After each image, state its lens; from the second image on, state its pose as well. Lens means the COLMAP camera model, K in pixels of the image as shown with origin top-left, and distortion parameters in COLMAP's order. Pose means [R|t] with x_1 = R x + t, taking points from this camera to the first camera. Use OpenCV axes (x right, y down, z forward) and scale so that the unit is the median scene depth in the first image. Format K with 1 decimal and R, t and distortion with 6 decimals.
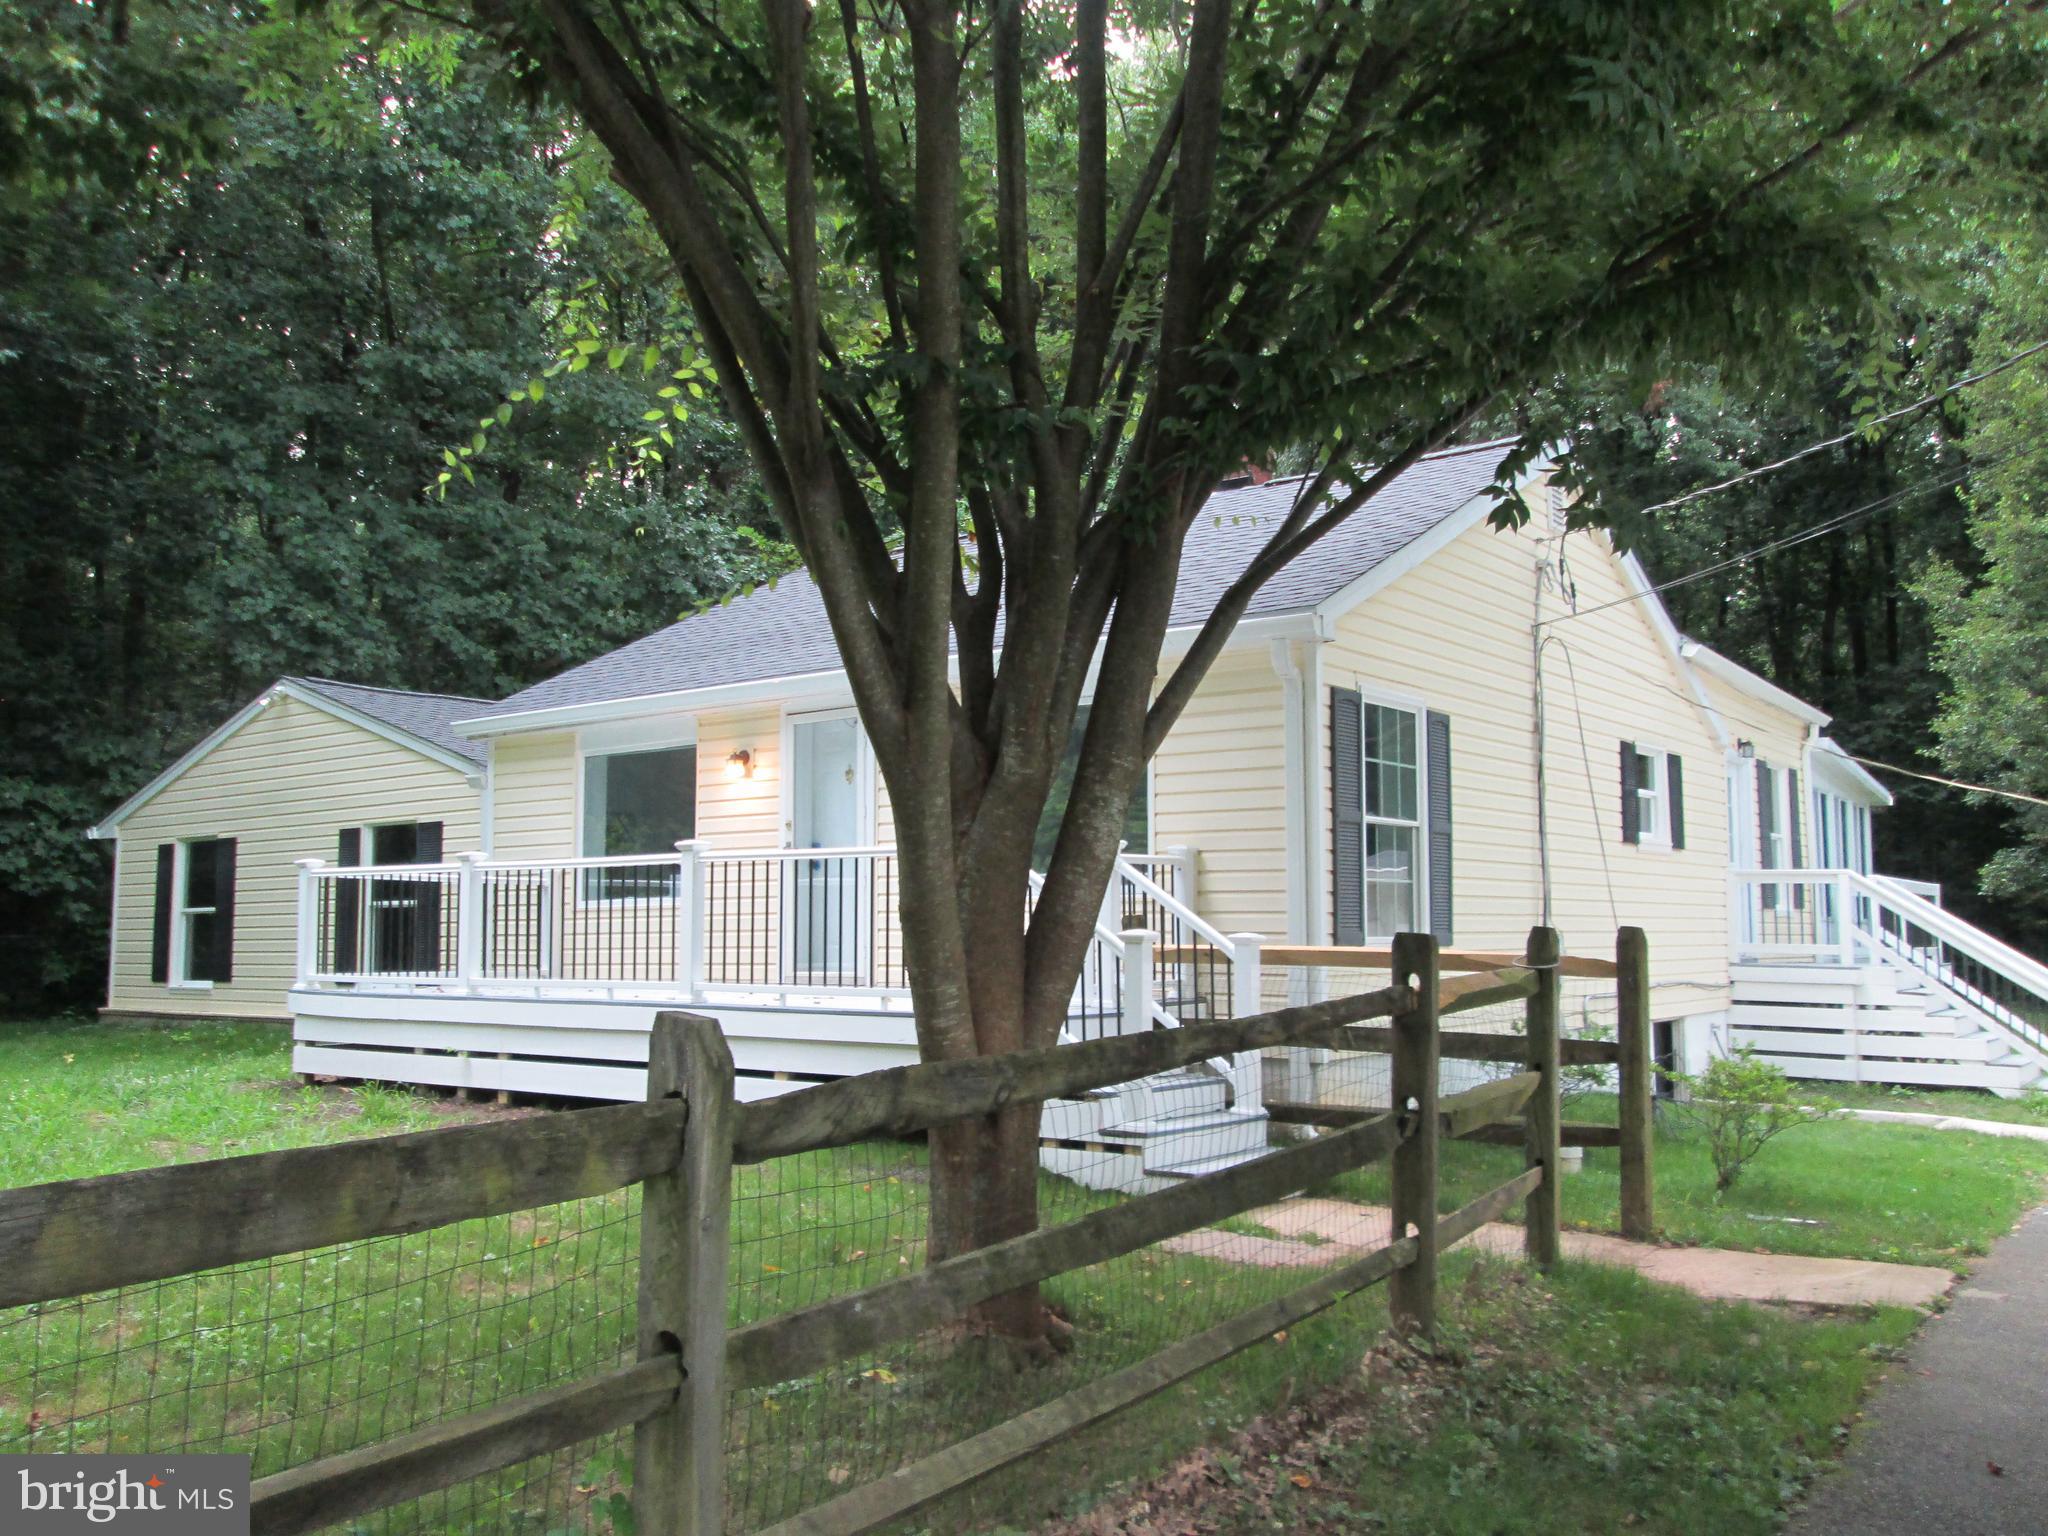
lens RADIAL K [[1622.2, 0, 1022.5], [0, 1622.2, 742.1], [0, 0, 1]] dist [0.071068, 0.004174]
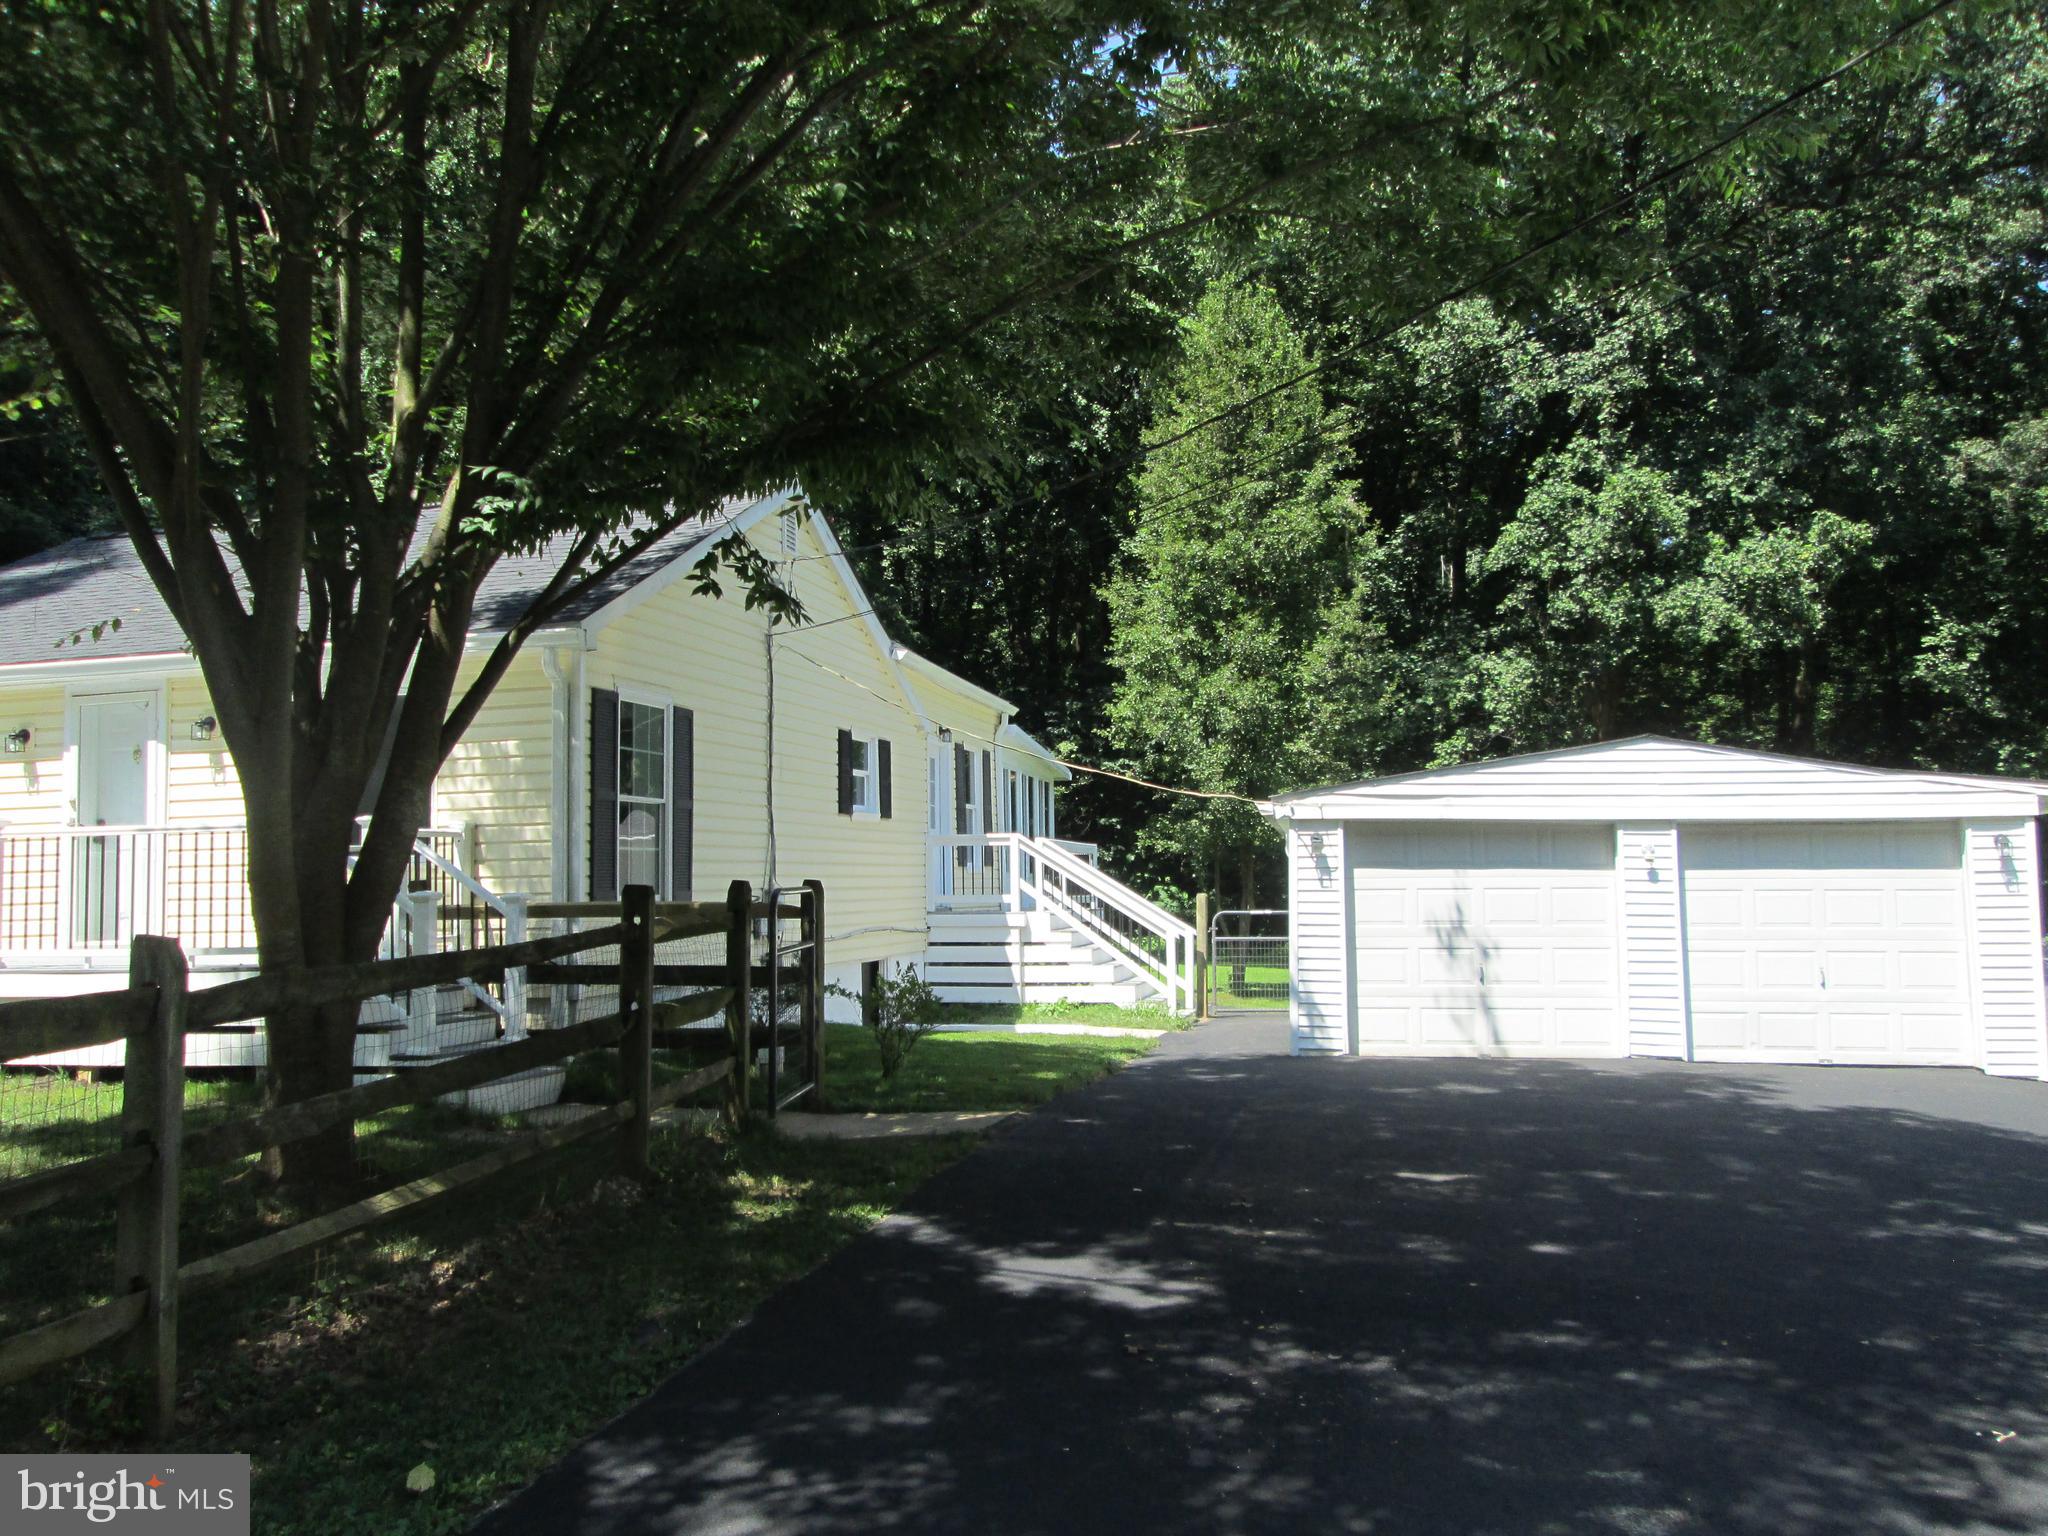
lens RADIAL K [[1698.8, 0, 1017.6], [0, 1698.8, 759.5], [0, 0, 1]] dist [-0.033932, 0.011401]
pose [[0.912483, 0.008965, 0.409016, -0.033258], [-0.022145, 0.999376, 0.027500, -0.021758], [-0.408515, -0.034151, 0.912113, -0.258506]]
